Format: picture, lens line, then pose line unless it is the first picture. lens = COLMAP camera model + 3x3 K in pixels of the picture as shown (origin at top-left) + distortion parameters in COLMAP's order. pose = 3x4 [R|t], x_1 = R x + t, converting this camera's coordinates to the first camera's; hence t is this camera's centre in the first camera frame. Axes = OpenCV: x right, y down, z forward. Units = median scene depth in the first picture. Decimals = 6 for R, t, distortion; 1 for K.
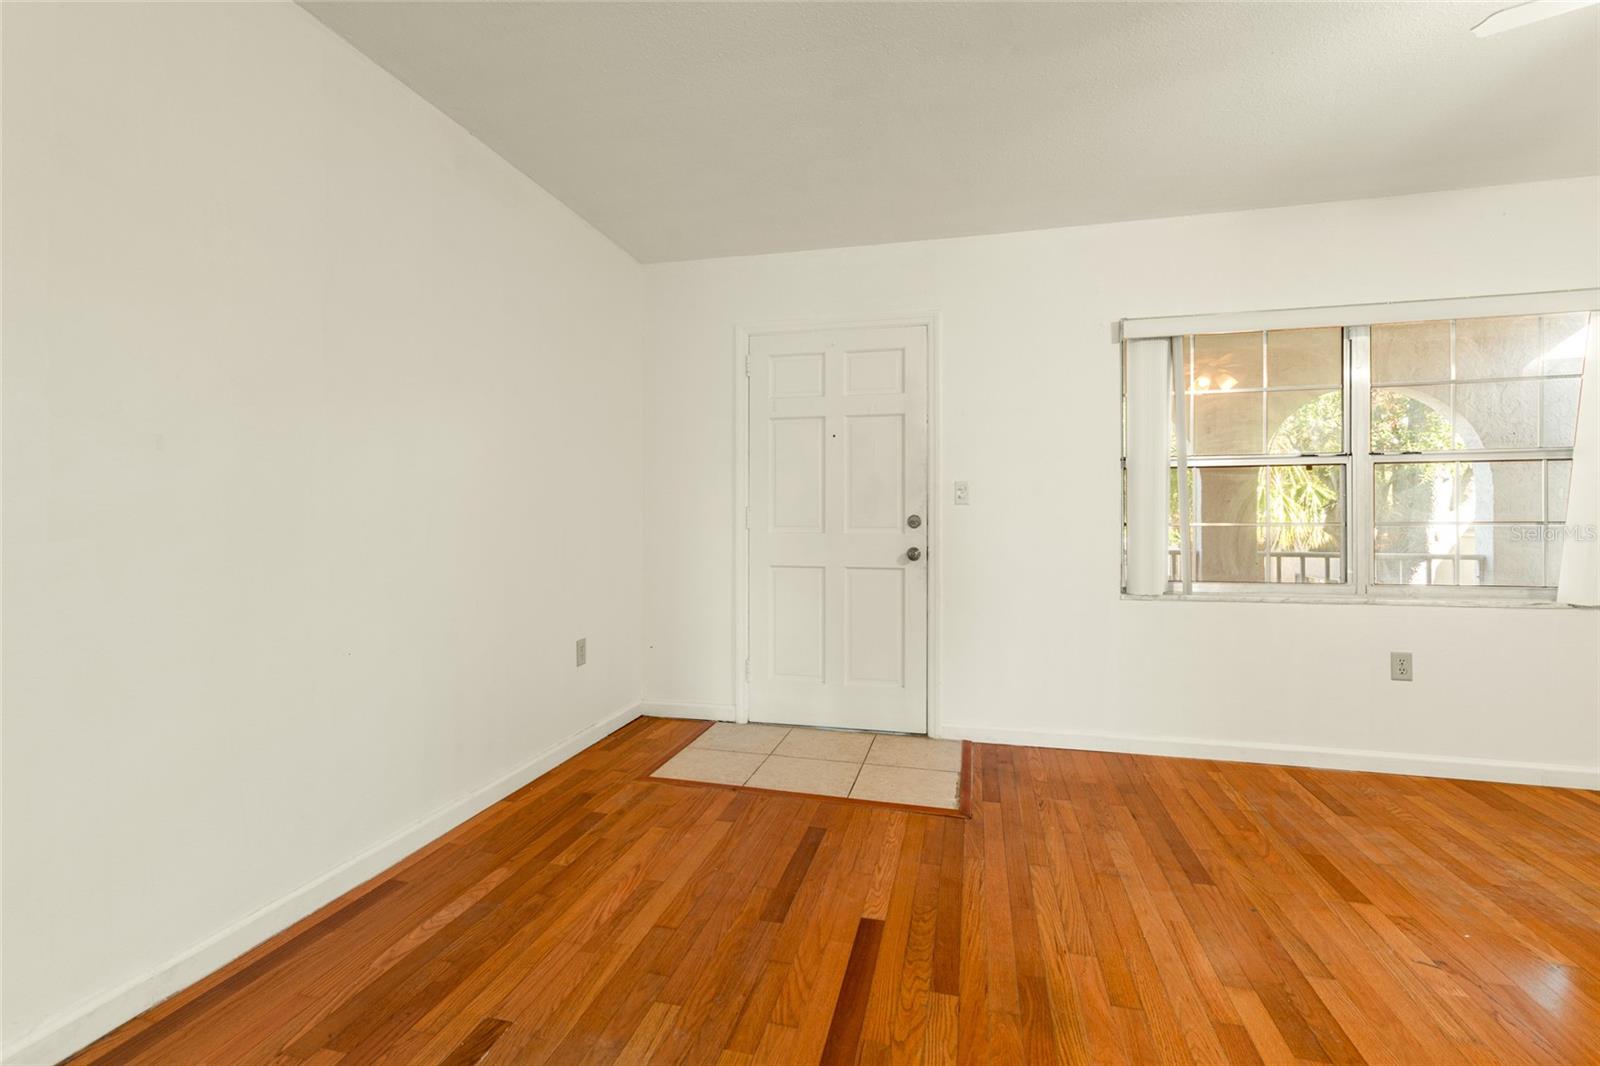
lens RADIAL K [[722.9, 0, 792.0], [0, 722.9, 508.6], [0, 0, 1]] dist [0.005015, 0.001524]
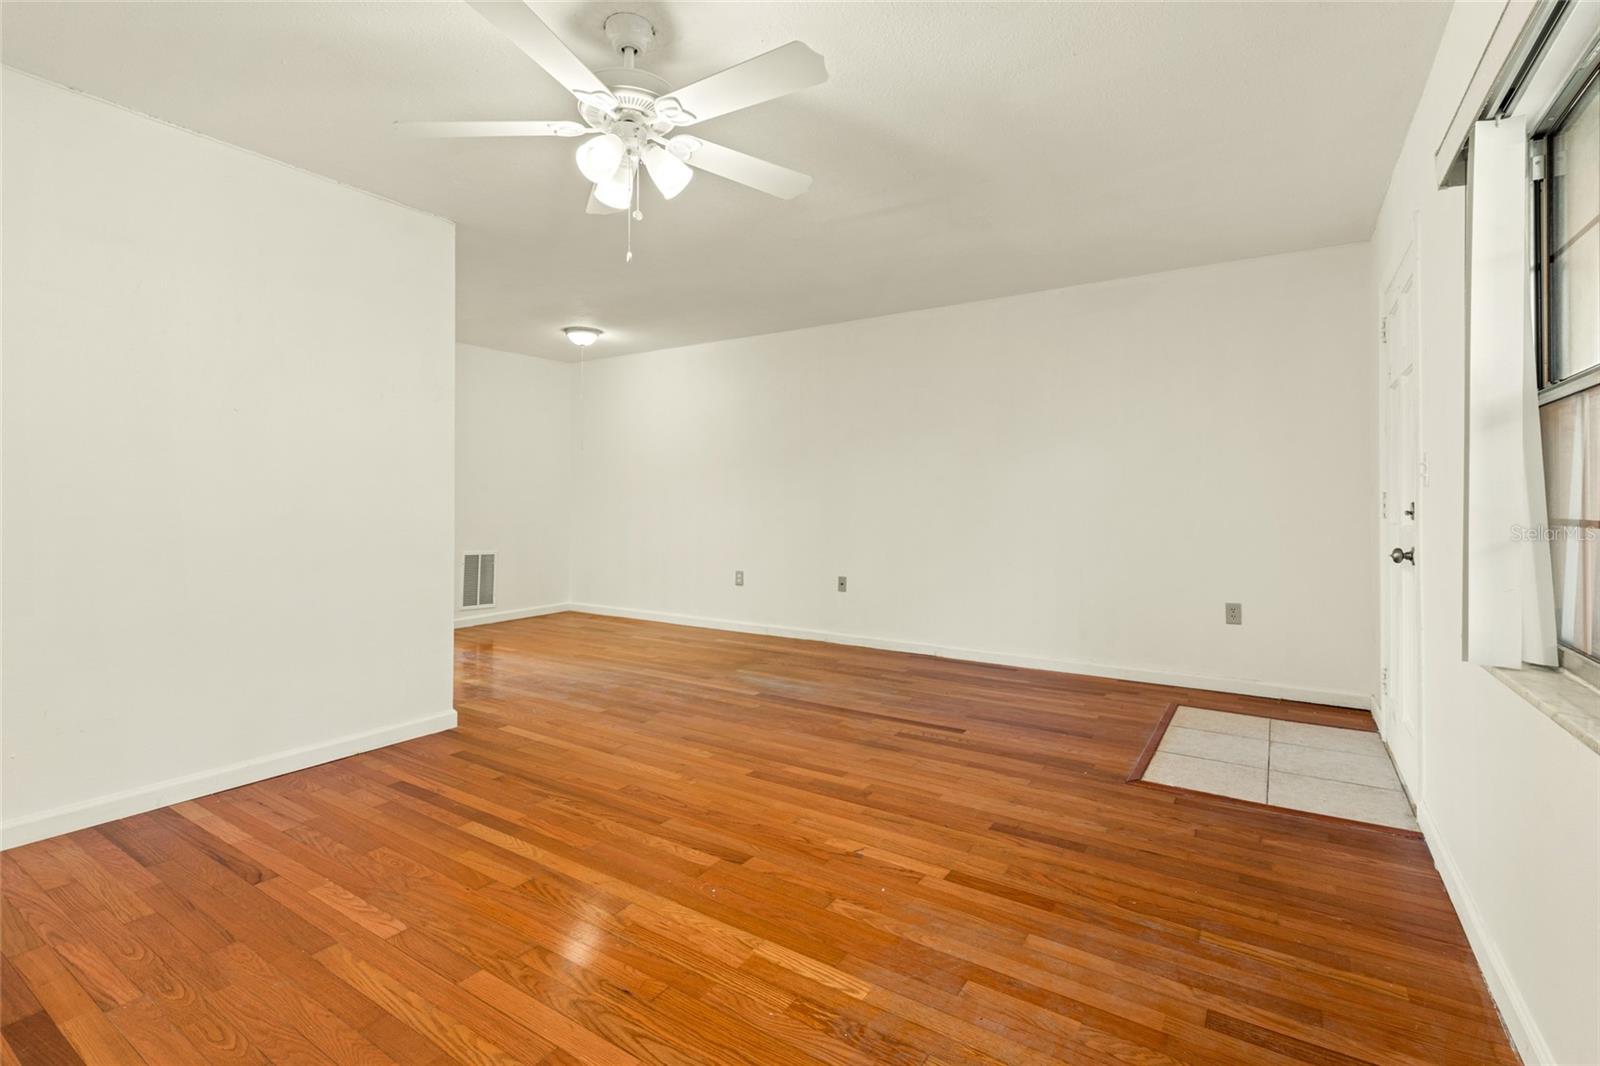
lens RADIAL K [[737.3, 0, 776.8], [0, 737.3, 516.4], [0, 0, 1]] dist [0.000851, 0.000814]
pose [[-0.346878, 0.018748, -0.937723, 1.574761], [0.009422, 0.999819, 0.016504, 0.007286], [0.937863, -0.003111, -0.346992, 0.970088]]
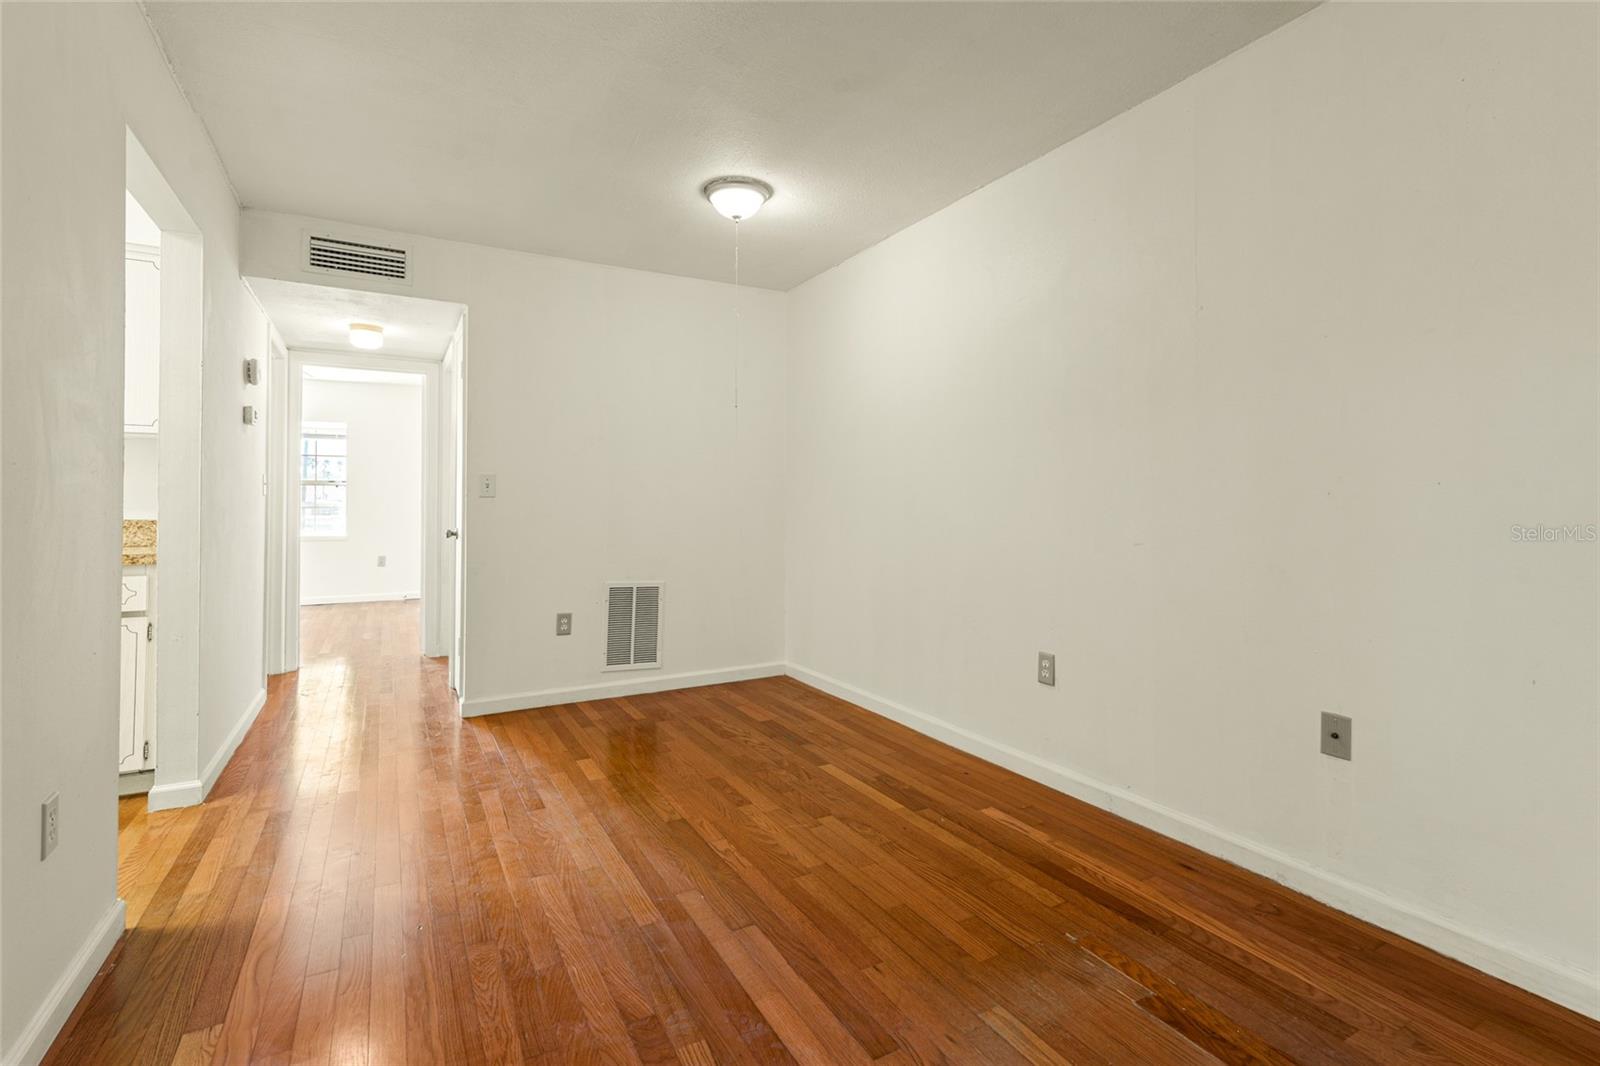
lens RADIAL K [[722.9, 0, 792.0], [0, 722.9, 508.6], [0, 0, 1]] dist [0.005015, 0.001524]
pose [[-0.728849, -0.001017, -0.684674, 0.330519], [0.005256, 0.999961, -0.007081, 0.008418], [0.684654, -0.008760, -0.728815, 0.534677]]
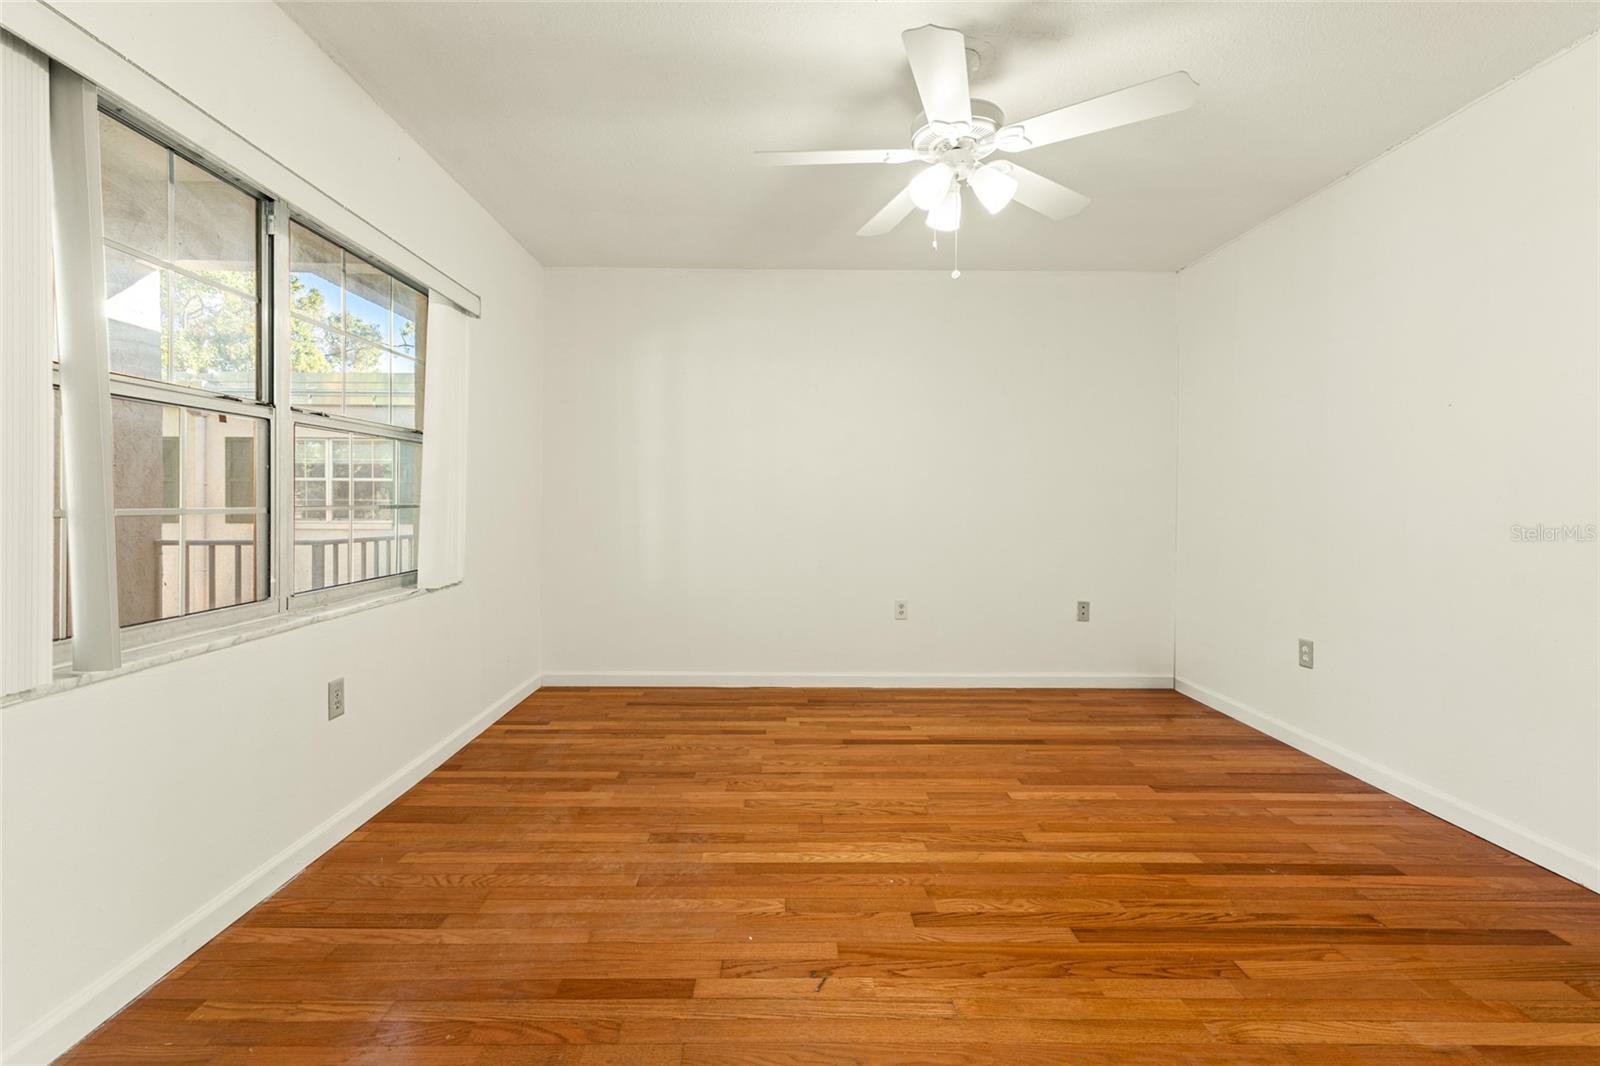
lens RADIAL K [[722.9, 0, 792.0], [0, 722.9, 508.6], [0, 0, 1]] dist [0.005015, 0.001524]
pose [[-0.255678, -0.007710, 0.966731, -0.004176], [-0.017271, 0.999845, 0.003406, 0.013250], [-0.966608, -0.015825, -0.255772, 0.942631]]
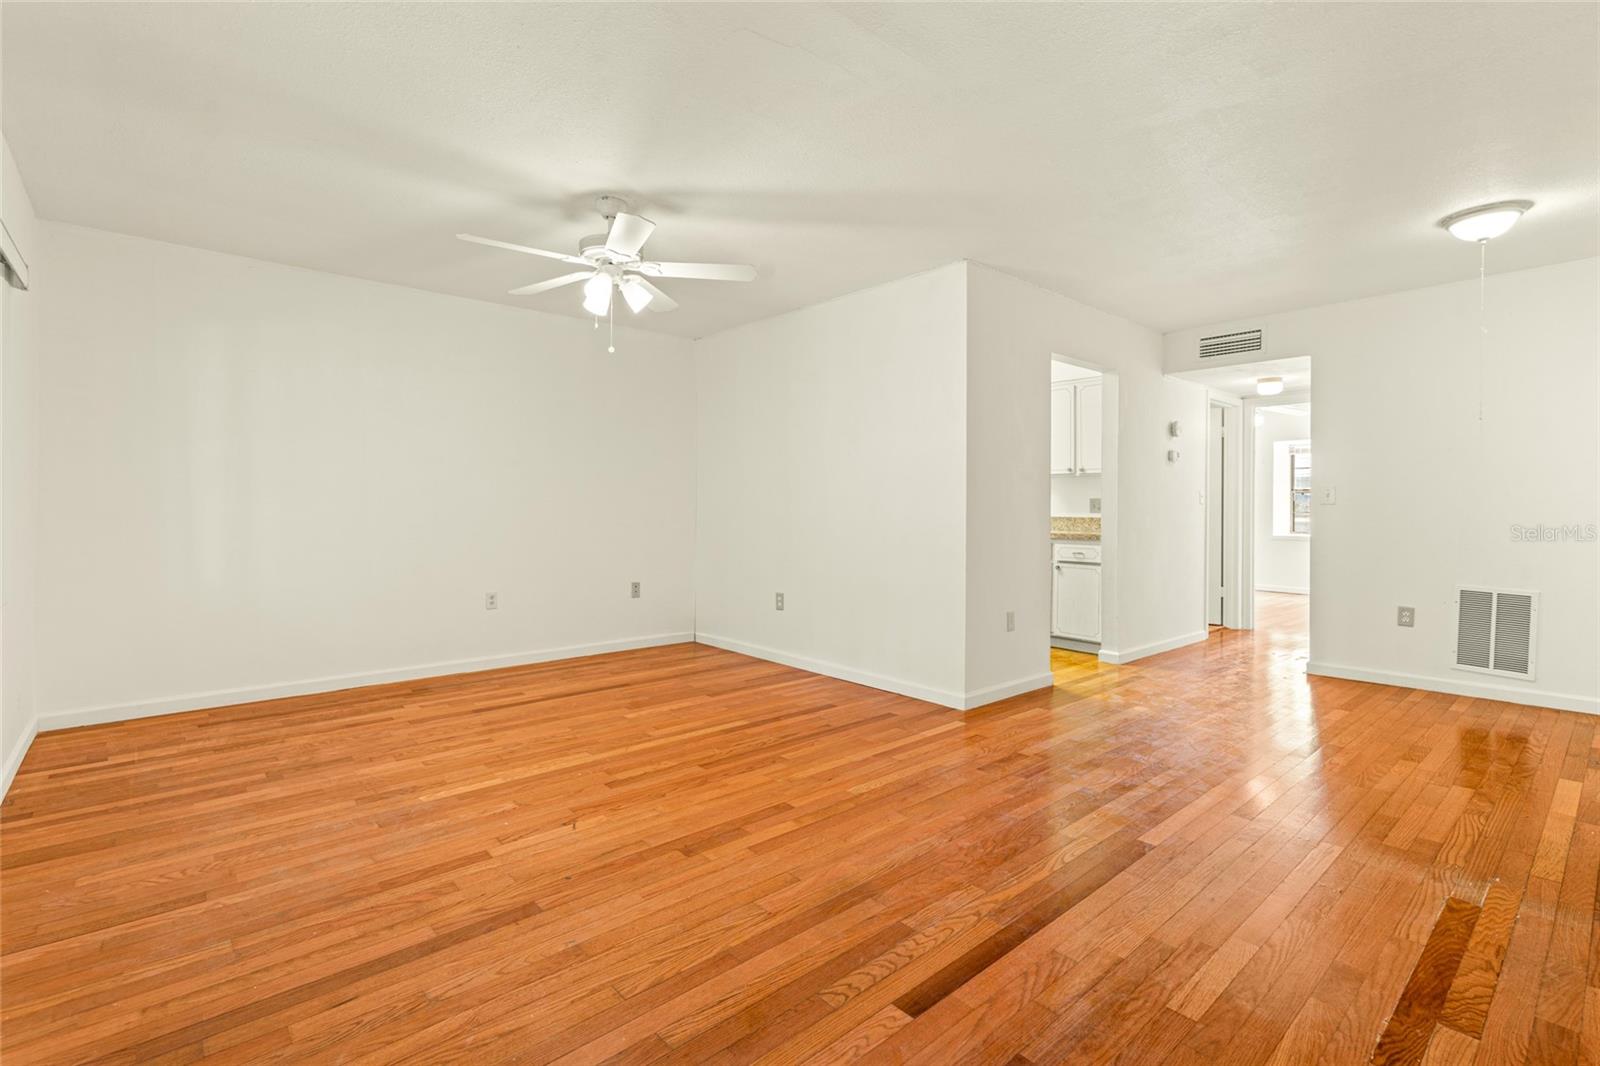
lens RADIAL K [[722.9, 0, 792.0], [0, 722.9, 508.6], [0, 0, 1]] dist [0.005015, 0.001524]
pose [[-0.820598, -0.004377, 0.571489, -0.198297], [-0.011152, 0.999903, -0.008356, 0.014237], [-0.571397, -0.013230, -0.820567, 1.408189]]
